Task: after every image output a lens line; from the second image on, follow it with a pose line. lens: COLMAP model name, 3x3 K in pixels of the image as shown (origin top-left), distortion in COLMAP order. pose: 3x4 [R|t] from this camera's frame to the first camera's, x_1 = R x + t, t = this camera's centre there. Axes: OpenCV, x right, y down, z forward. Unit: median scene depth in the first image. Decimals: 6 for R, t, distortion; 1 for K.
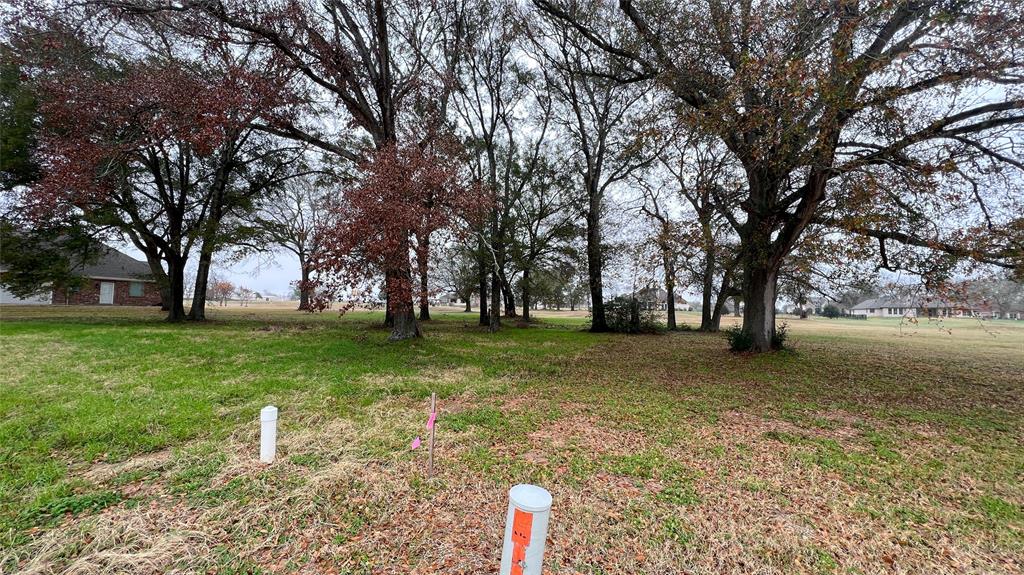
lens RADIAL K [[411.0, 0, 506.3], [0, 411.0, 290.9], [0, 0, 1]] dist [0.000088, -0.000224]
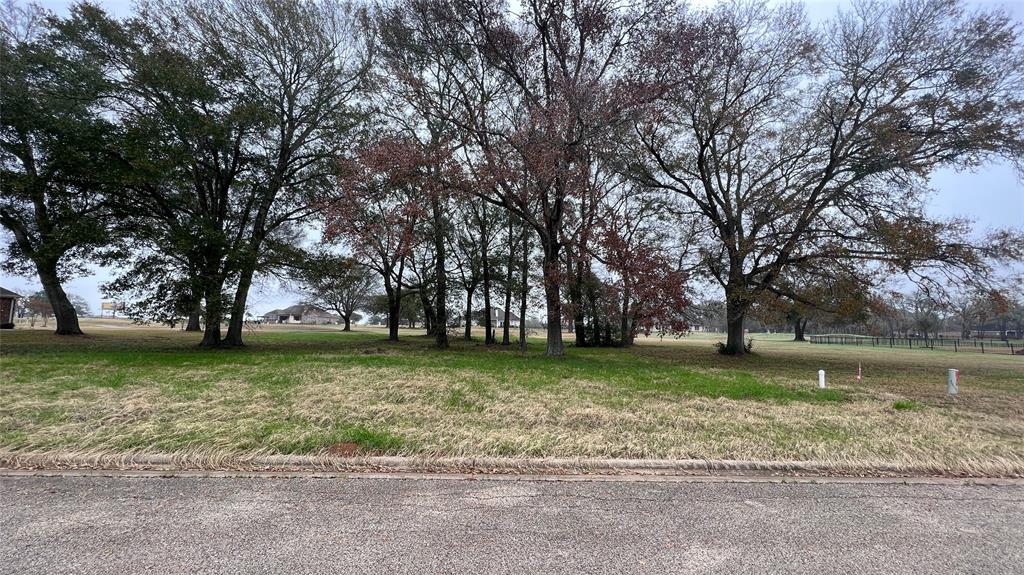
lens RADIAL K [[411.0, 0, 509.7], [0, 411.0, 288.1], [0, 0, 1]] dist [0.000088, -0.000224]
pose [[0.897558, 0.036138, 0.439413, -0.403575], [-0.015349, 0.998592, -0.050773, -0.013529], [-0.440630, 0.038828, 0.896849, -0.075632]]
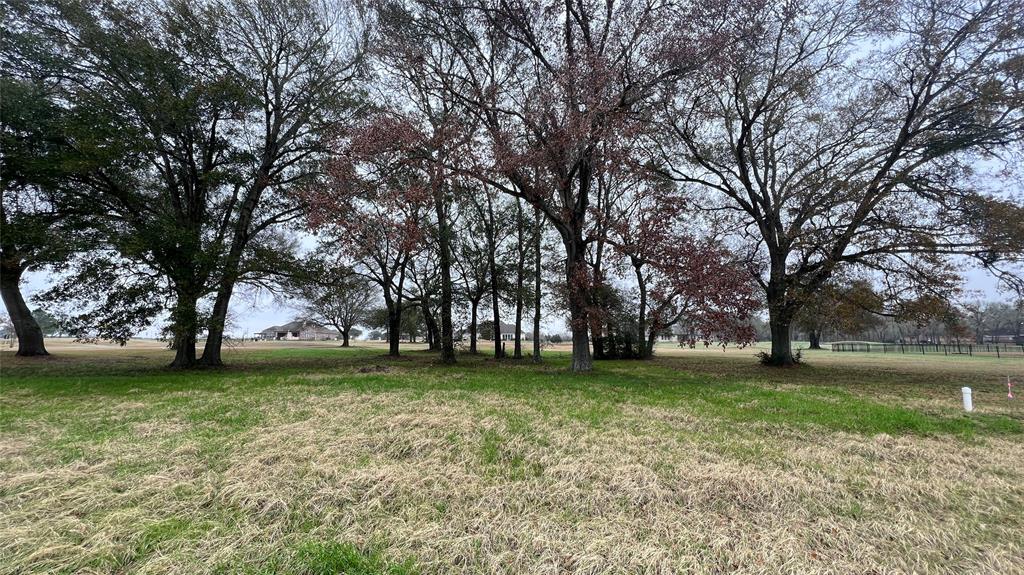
lens RADIAL K [[411.0, 0, 510.5], [0, 411.0, 289.5], [0, 0, 1]] dist [0.000088, -0.000224]
pose [[0.897375, 0.033442, 0.439999, -0.389332], [0.001521, 0.996884, -0.078870, -0.008462], [-0.441266, 0.071445, 0.894528, 0.002465]]
